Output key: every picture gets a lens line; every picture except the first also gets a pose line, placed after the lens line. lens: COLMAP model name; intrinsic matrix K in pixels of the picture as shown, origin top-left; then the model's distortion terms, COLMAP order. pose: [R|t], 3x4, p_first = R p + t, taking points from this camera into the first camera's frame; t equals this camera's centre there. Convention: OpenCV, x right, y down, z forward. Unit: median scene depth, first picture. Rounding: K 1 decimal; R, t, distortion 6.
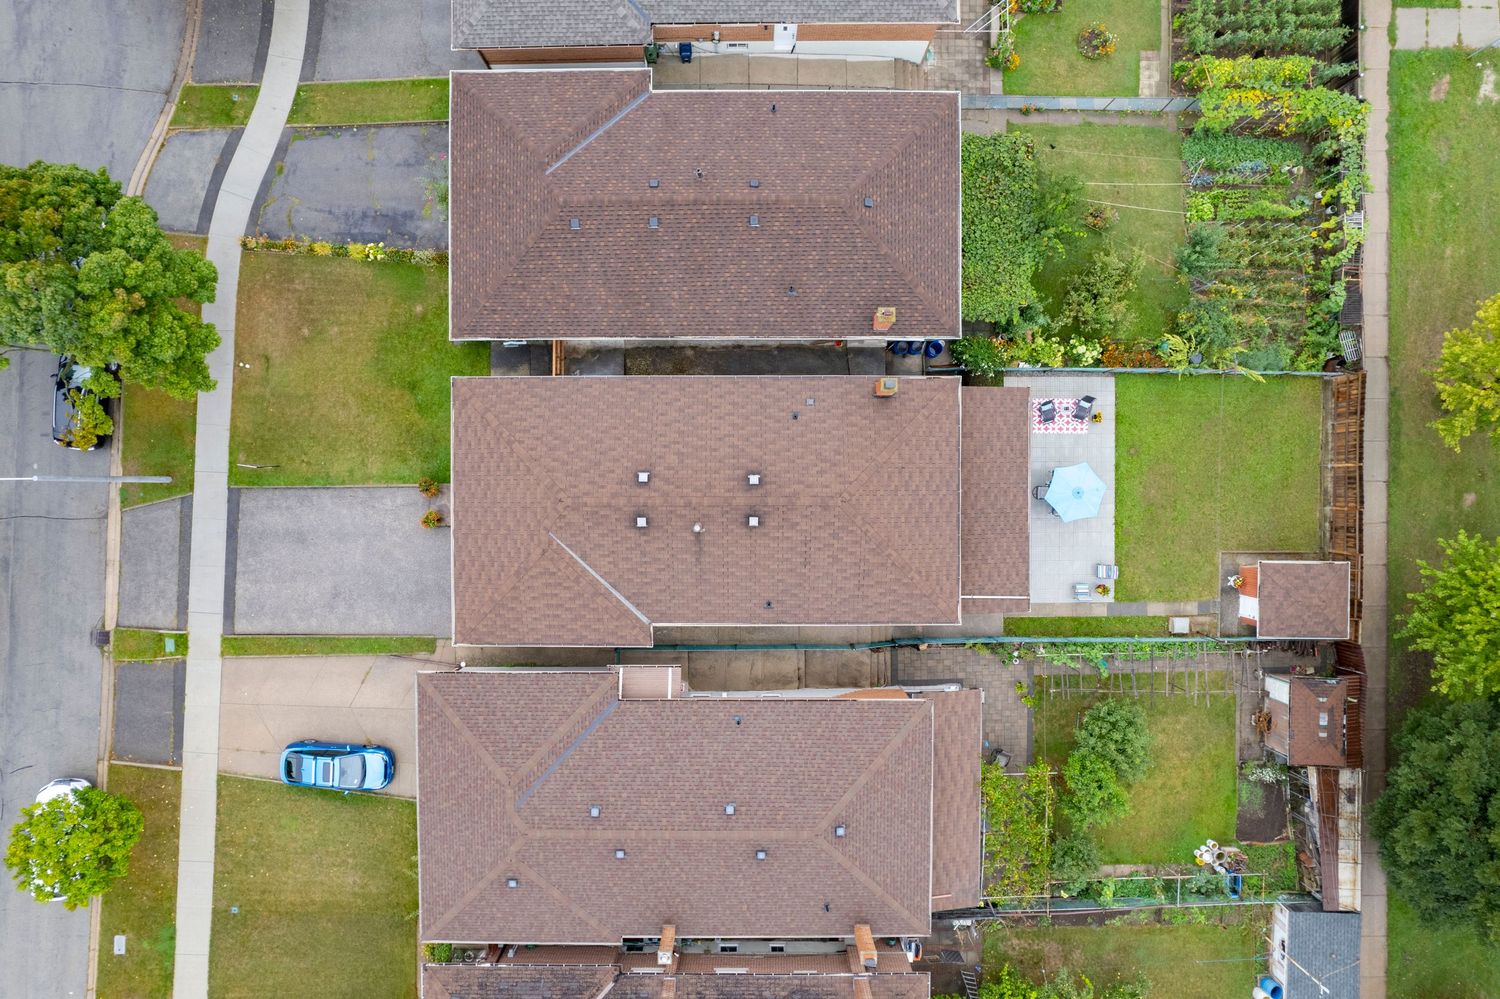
lens RADIAL K [[956.1, 0, 751.6], [0, 956.1, 502.9], [0, 0, 1]] dist [-0.067578, 0.052024]
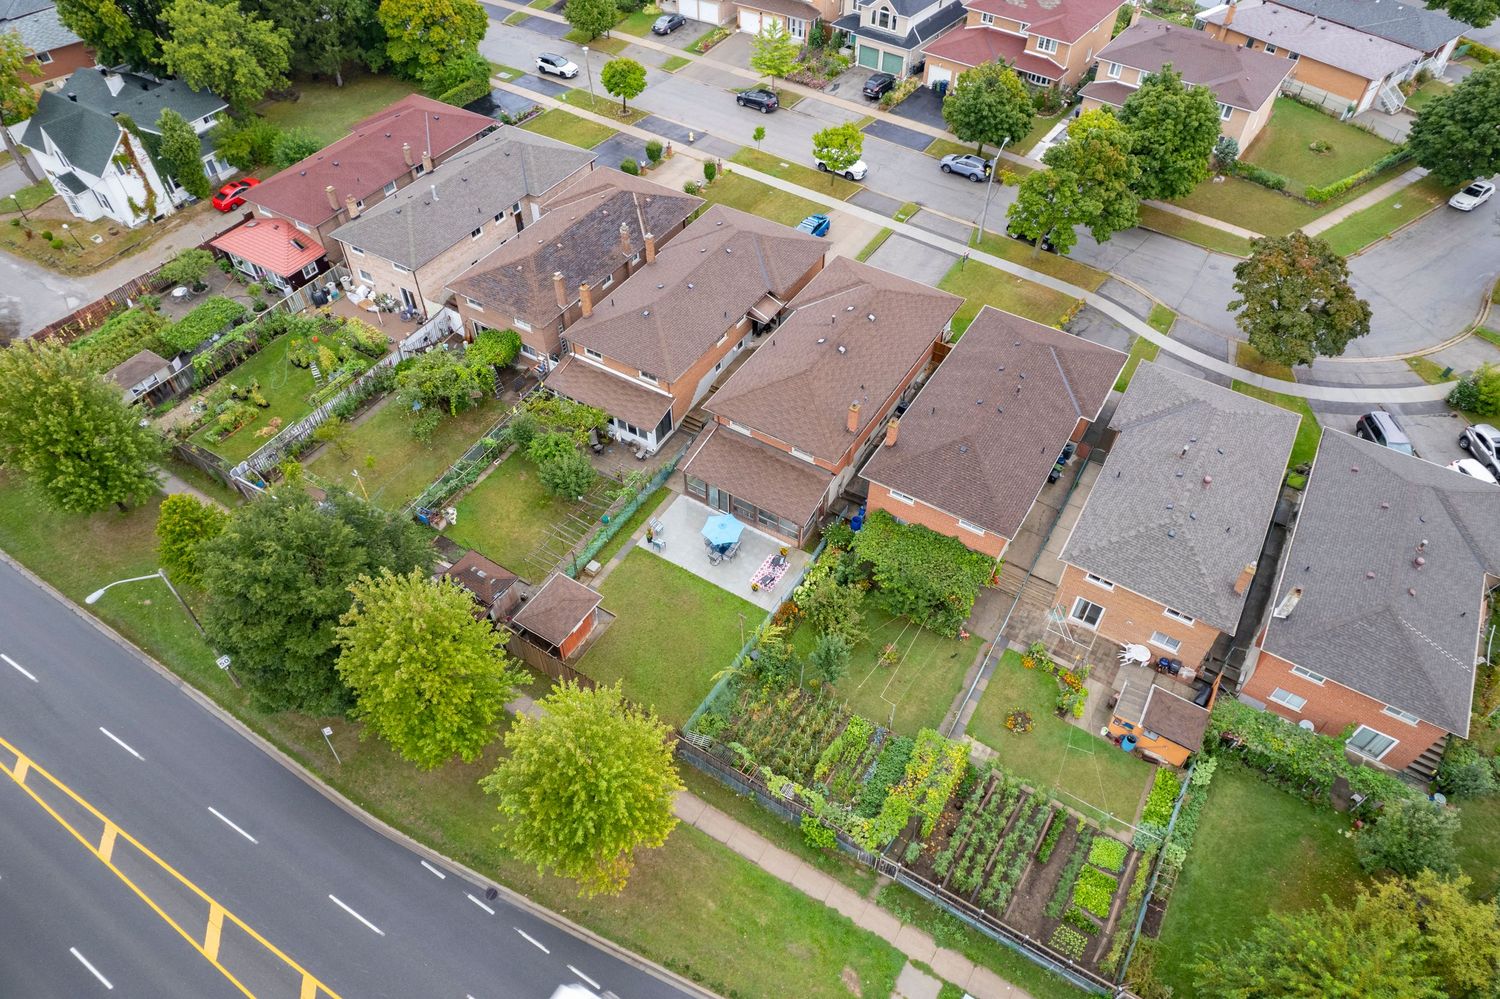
lens RADIAL K [[956.1, 0, 756.6], [0, 956.1, 498.7], [0, 0, 1]] dist [-0.067578, 0.052024]
pose [[-0.522452, 0.627976, -0.576793, 1.088733], [-0.852324, -0.403852, 0.332336, -0.501265], [-0.024240, 0.665244, 0.746232, -0.100773]]
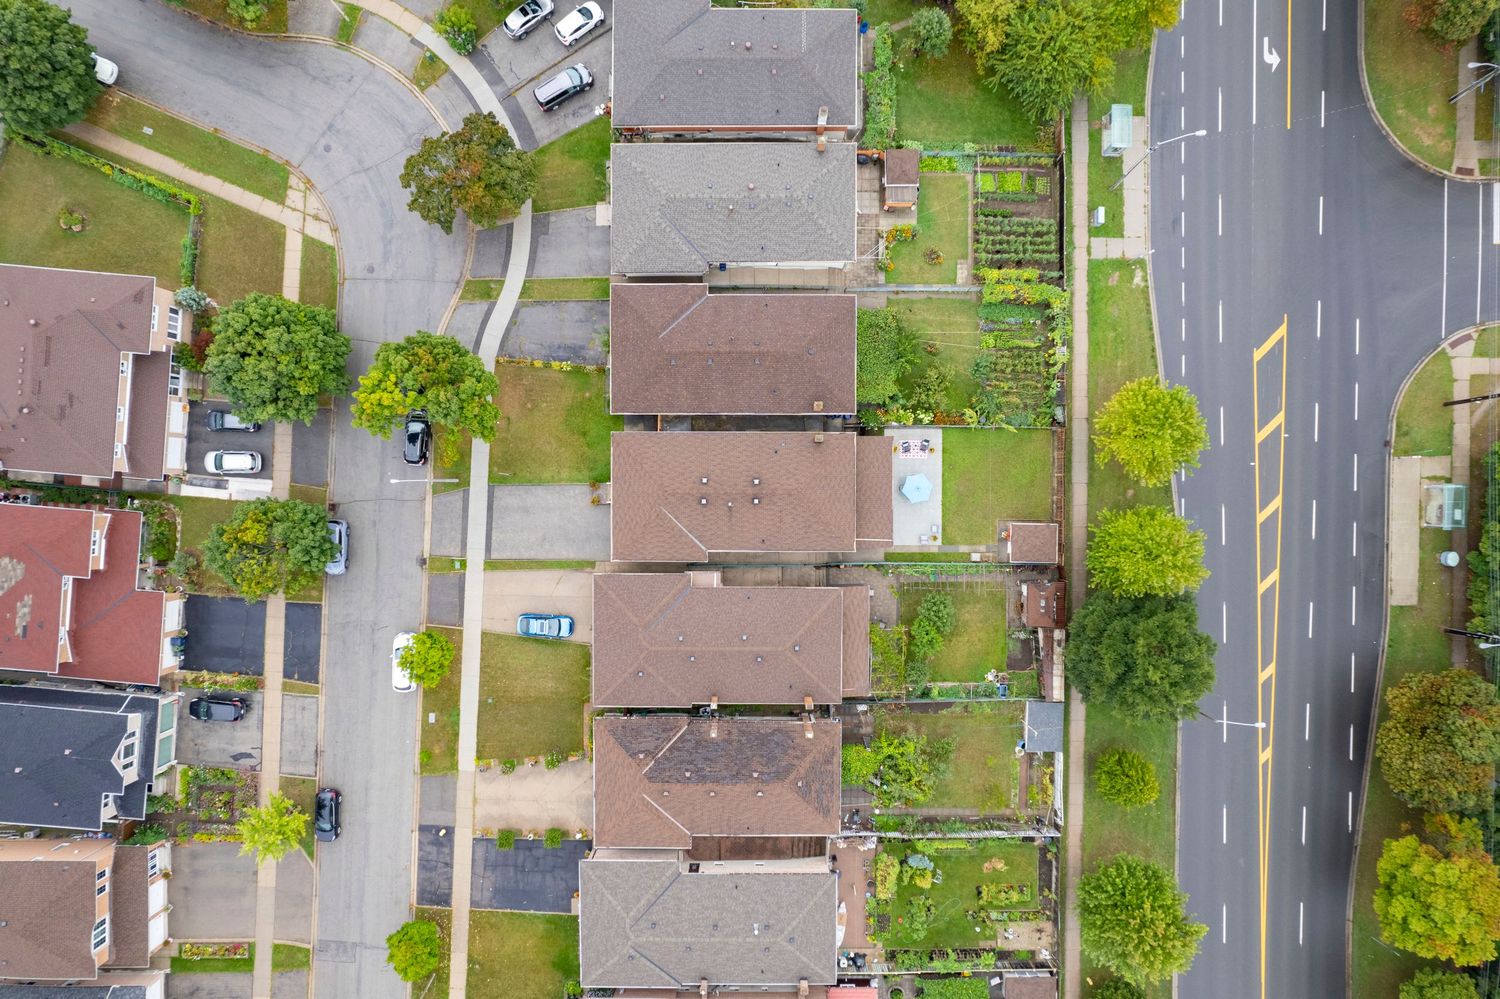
lens RADIAL K [[956.1, 0, 749.1], [0, 956.1, 505.3], [0, 0, 1]] dist [-0.067578, 0.052024]
pose [[0.999982, 0.003197, -0.005149, -0.002274], [-0.003169, 0.999981, 0.005262, 0.014659], [0.005166, -0.005246, 0.999973, -0.984817]]
